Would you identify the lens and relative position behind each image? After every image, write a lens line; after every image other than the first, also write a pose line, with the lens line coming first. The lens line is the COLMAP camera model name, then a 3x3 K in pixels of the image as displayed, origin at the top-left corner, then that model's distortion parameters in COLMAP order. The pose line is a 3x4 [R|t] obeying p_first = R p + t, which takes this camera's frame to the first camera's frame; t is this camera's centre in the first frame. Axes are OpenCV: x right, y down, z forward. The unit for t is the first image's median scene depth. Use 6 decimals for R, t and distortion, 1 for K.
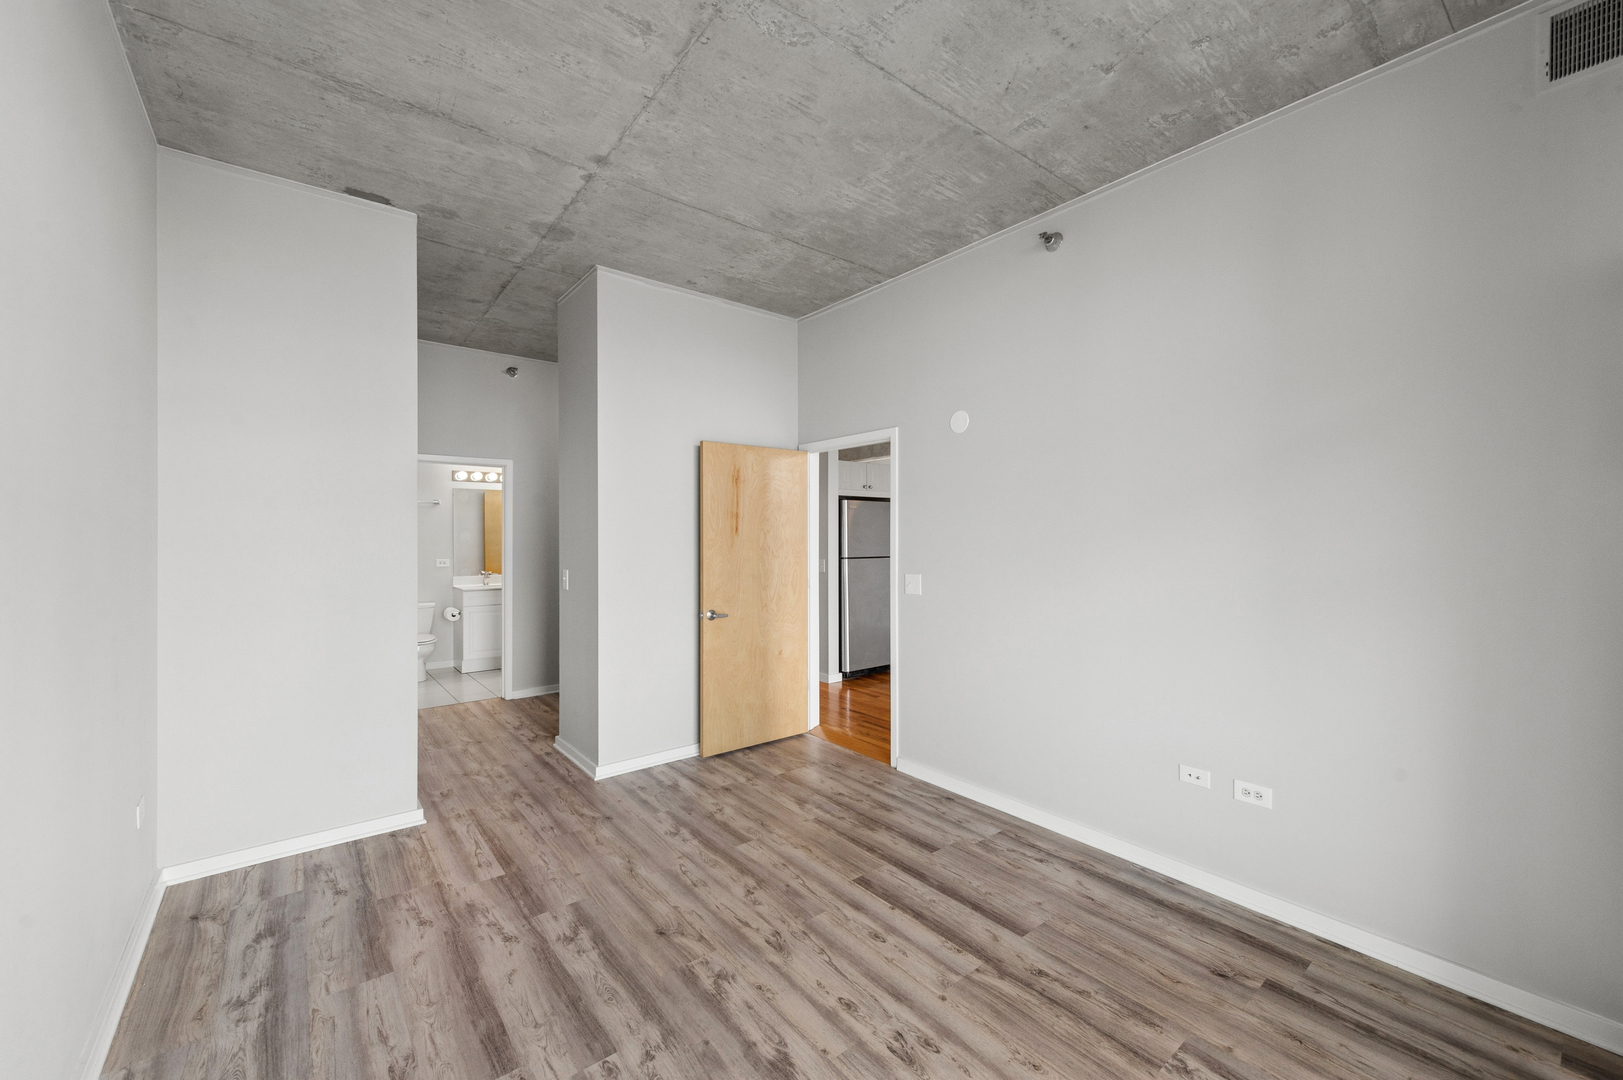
lens RADIAL K [[643.2, 0, 805.0], [0, 643.2, 538.4], [0, 0, 1]] dist [0.015820, -0.004274]
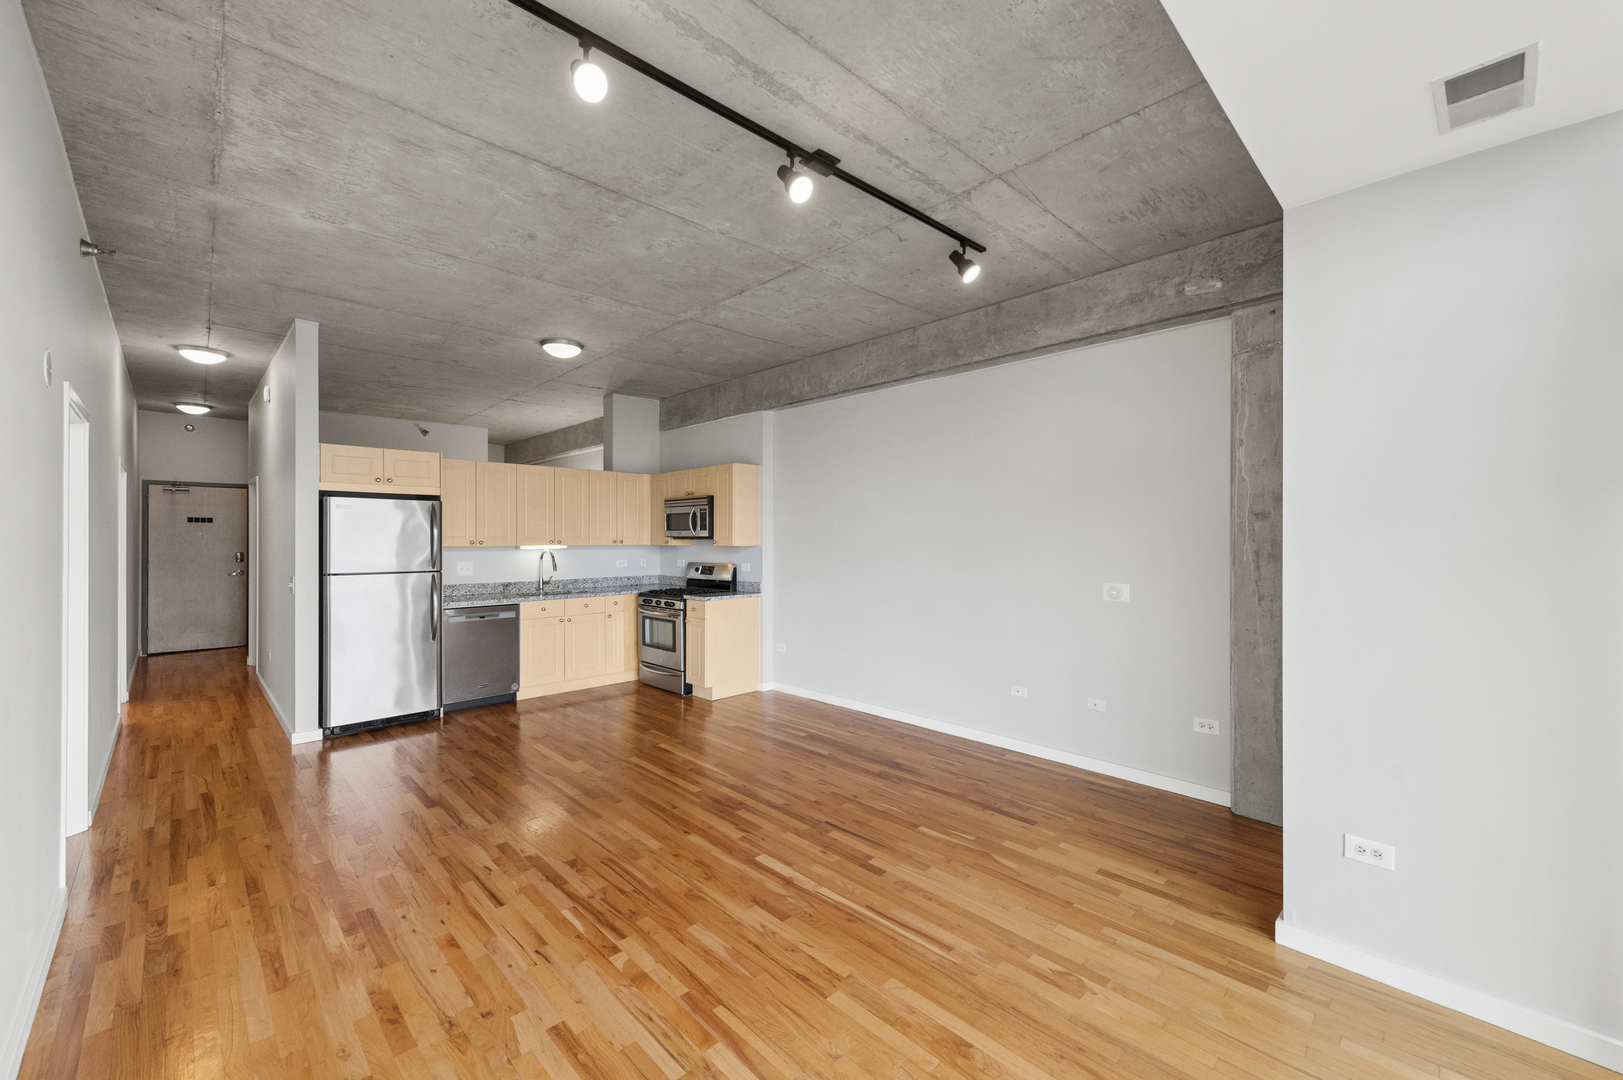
lens RADIAL K [[643.2, 0, 803.6], [0, 643.2, 539.4], [0, 0, 1]] dist [0.015820, -0.004274]
pose [[0.996374, 0.001704, 0.085060, 1.446148], [-0.002329, 0.999971, 0.007251, -0.046838], [-0.085045, -0.007423, 0.996349, 0.558409]]
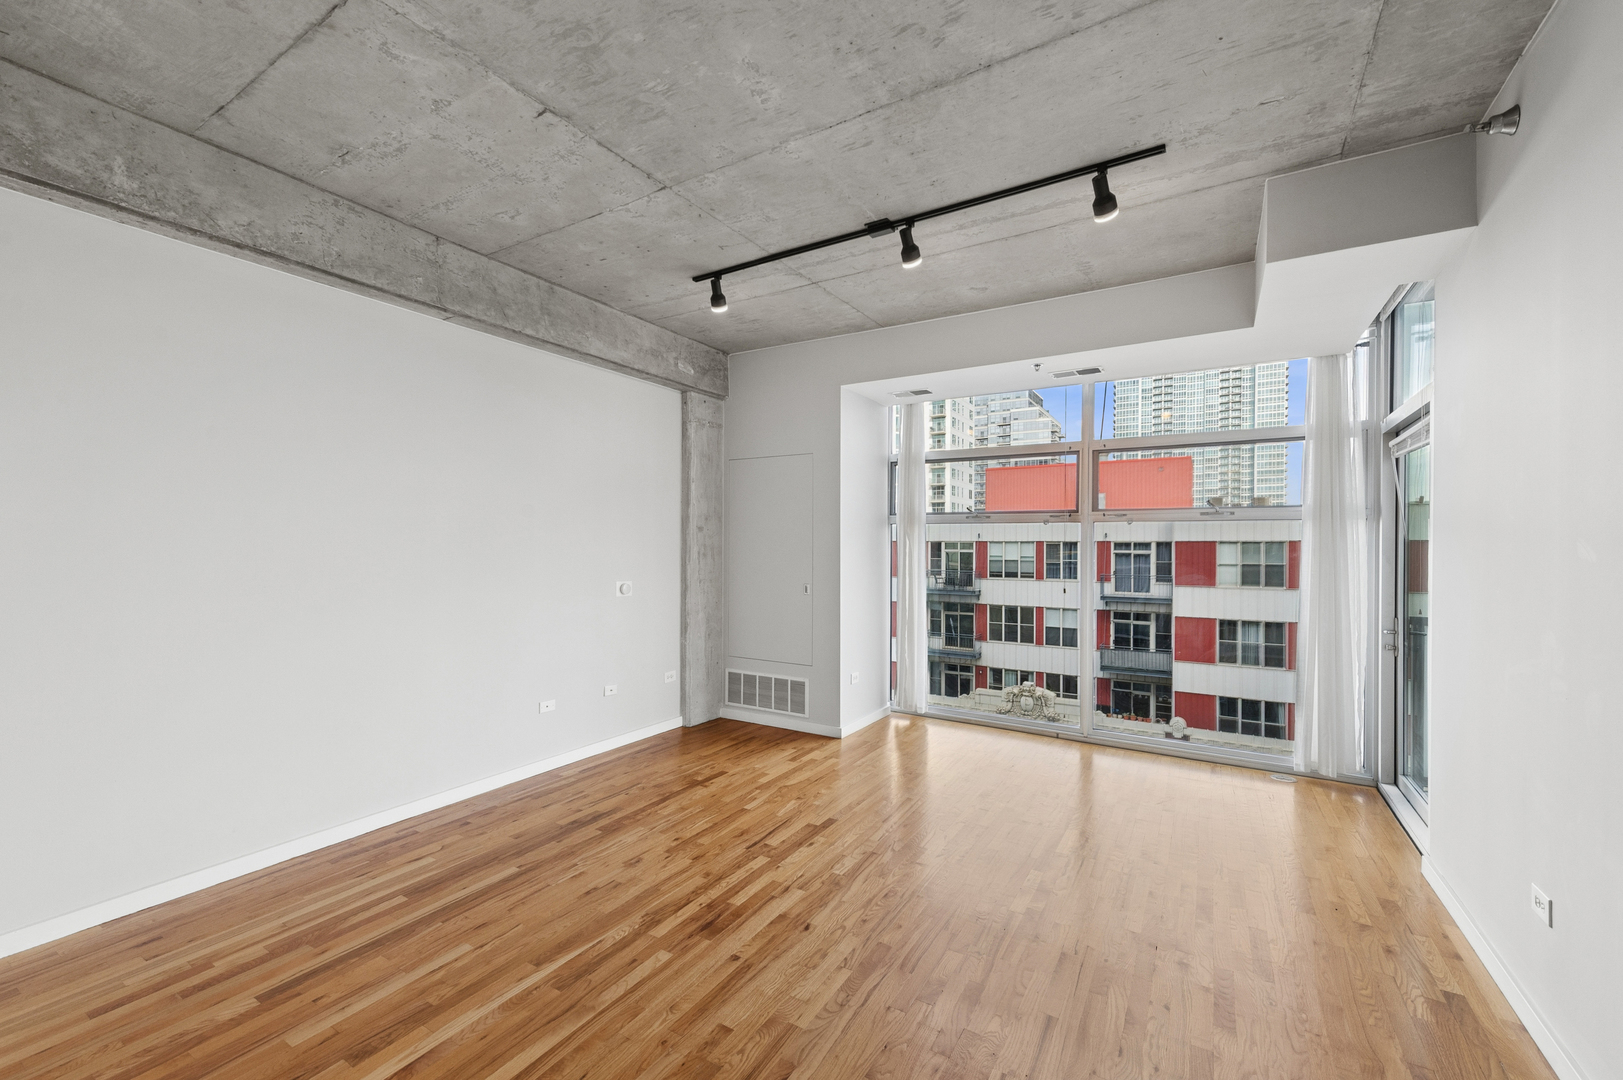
lens RADIAL K [[643.2, 0, 817.2], [0, 643.2, 547.0], [0, 0, 1]] dist [0.015820, -0.004274]
pose [[-0.332098, 0.000049, 0.943245, 0.325685], [-0.007656, 0.999967, -0.002748, -0.025250], [-0.943214, -0.008134, -0.332086, 2.280280]]
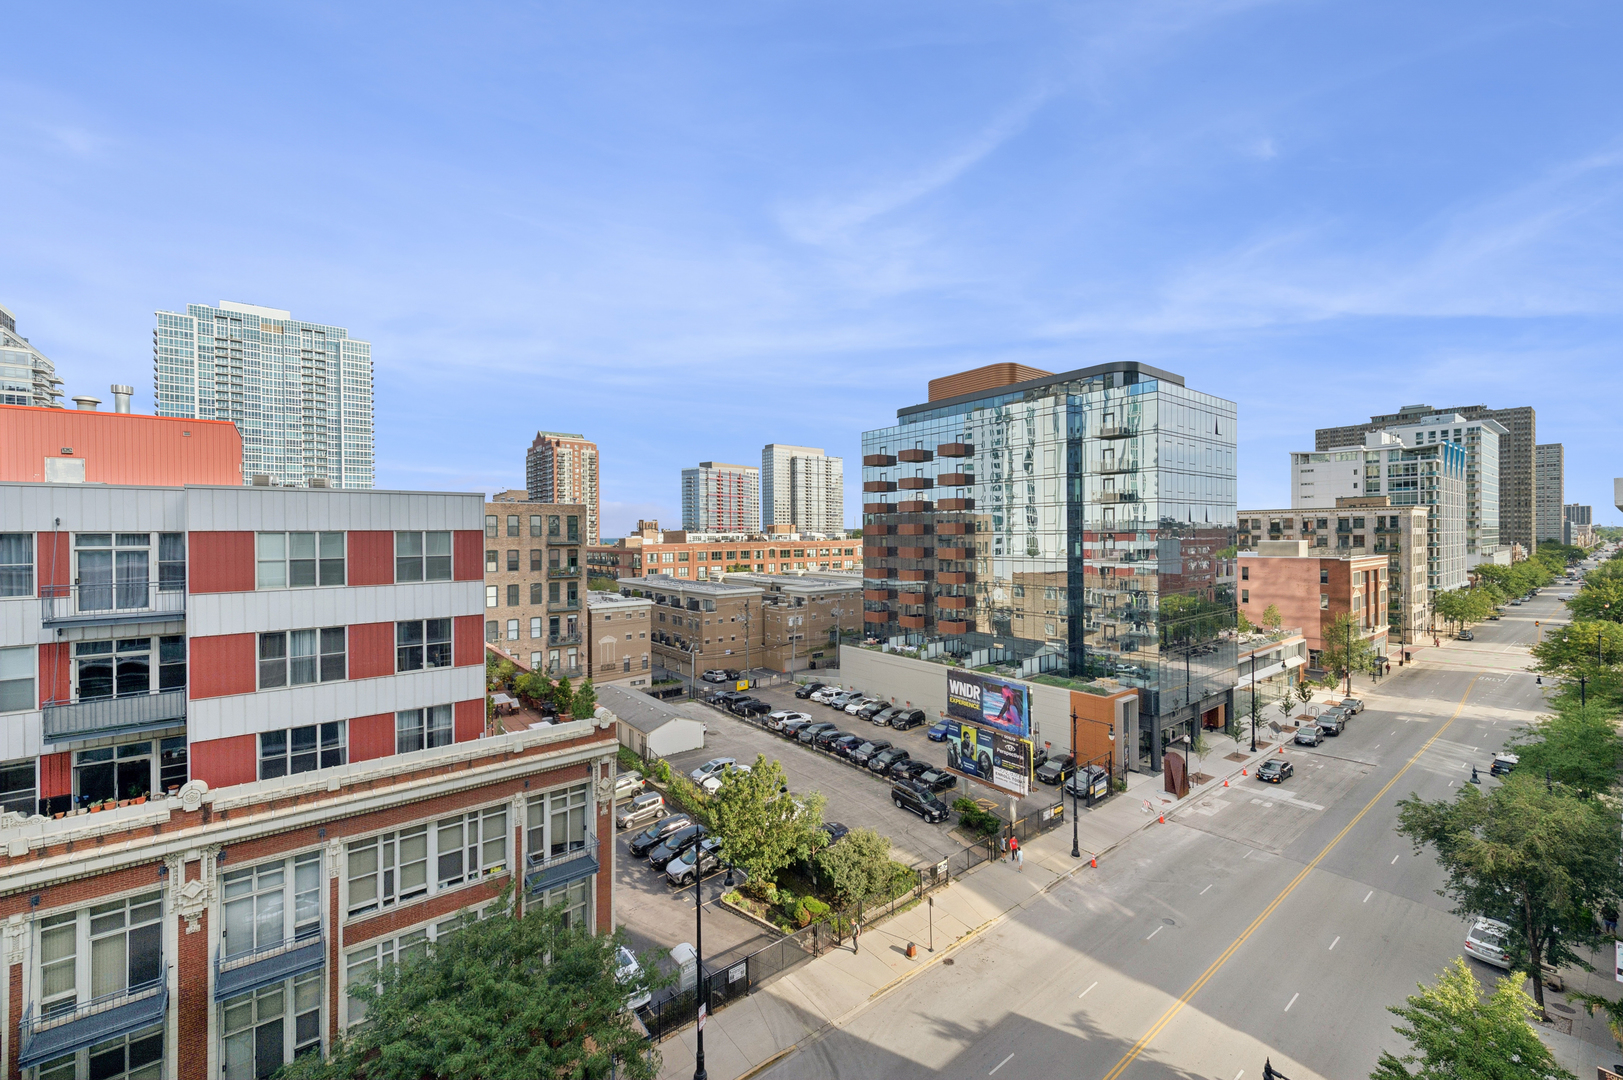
lens RADIAL K [[643.2, 0, 813.7], [0, 643.2, 536.0], [0, 0, 1]] dist [0.015820, -0.004274]
pose [[-0.999909, 0.011526, 0.006965, 1.423609], [0.011518, 0.999933, -0.001216, -0.047996], [-0.006978, -0.001135, -0.999975, -0.005195]]
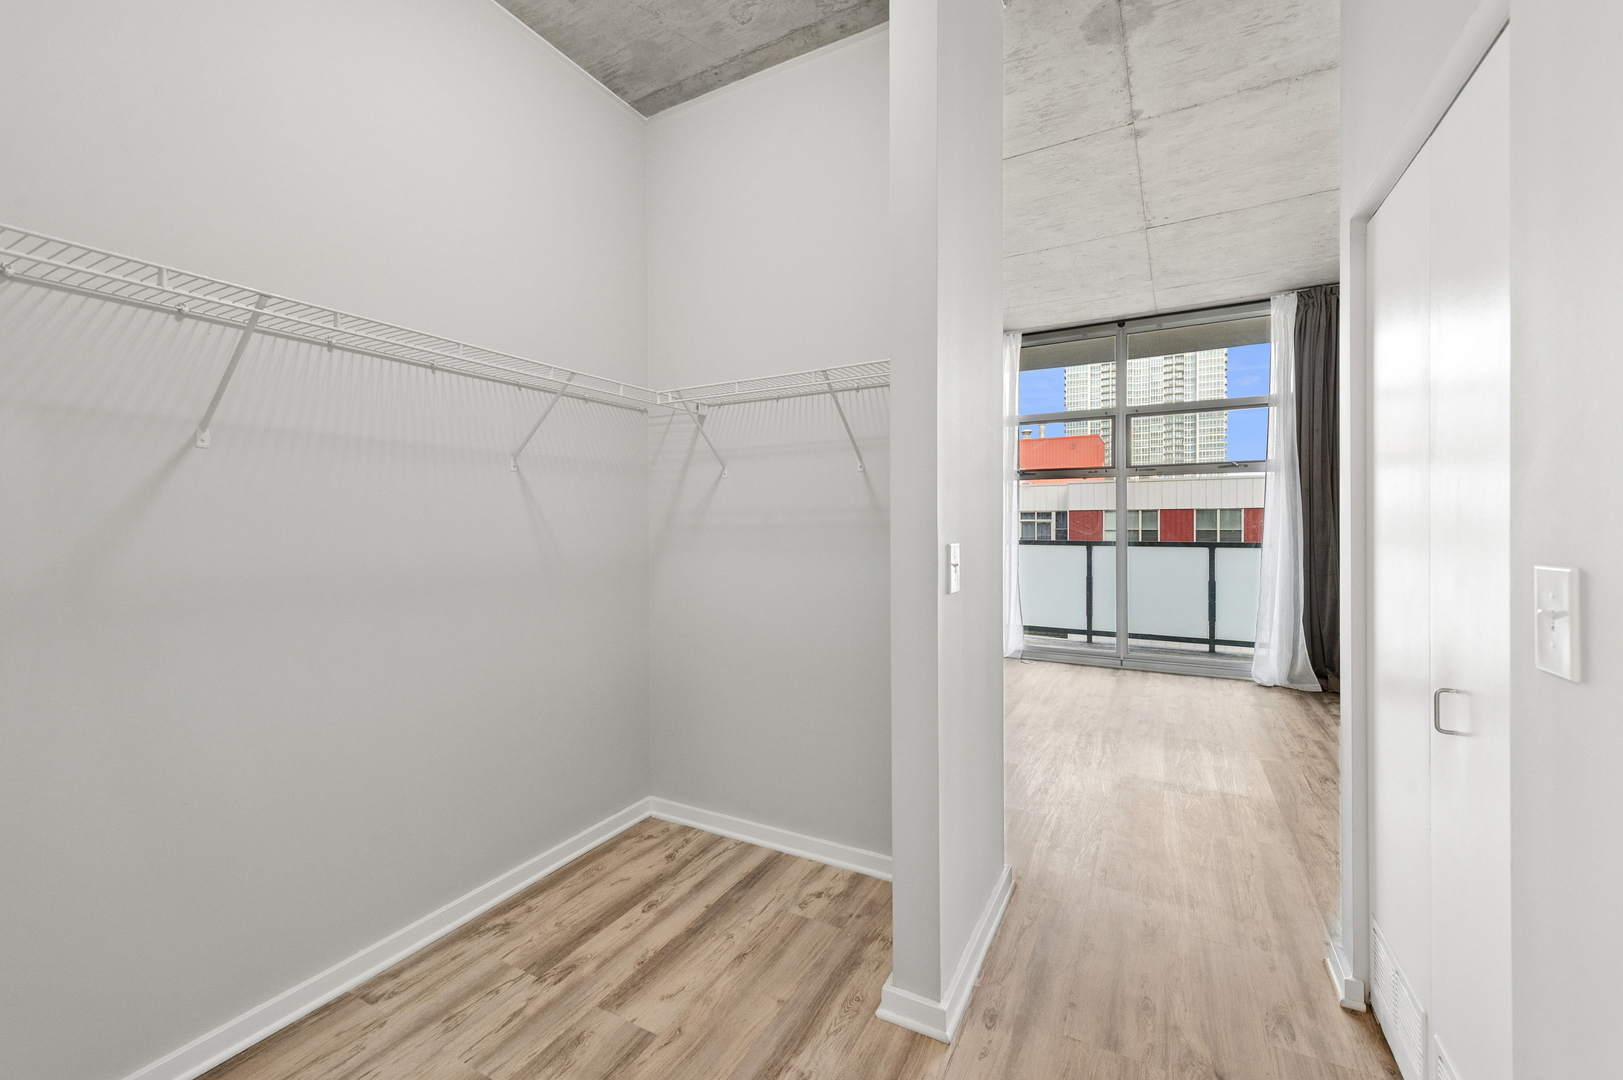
lens RADIAL K [[643.2, 0, 810.5], [0, 643.2, 521.9], [0, 0, 1]] dist [0.015820, -0.004274]
pose [[-0.386418, 0.002638, 0.922320, -1.274800], [0.001061, 0.999997, -0.002416, 0.073765], [-0.922323, 0.000045, -0.386419, 2.225614]]
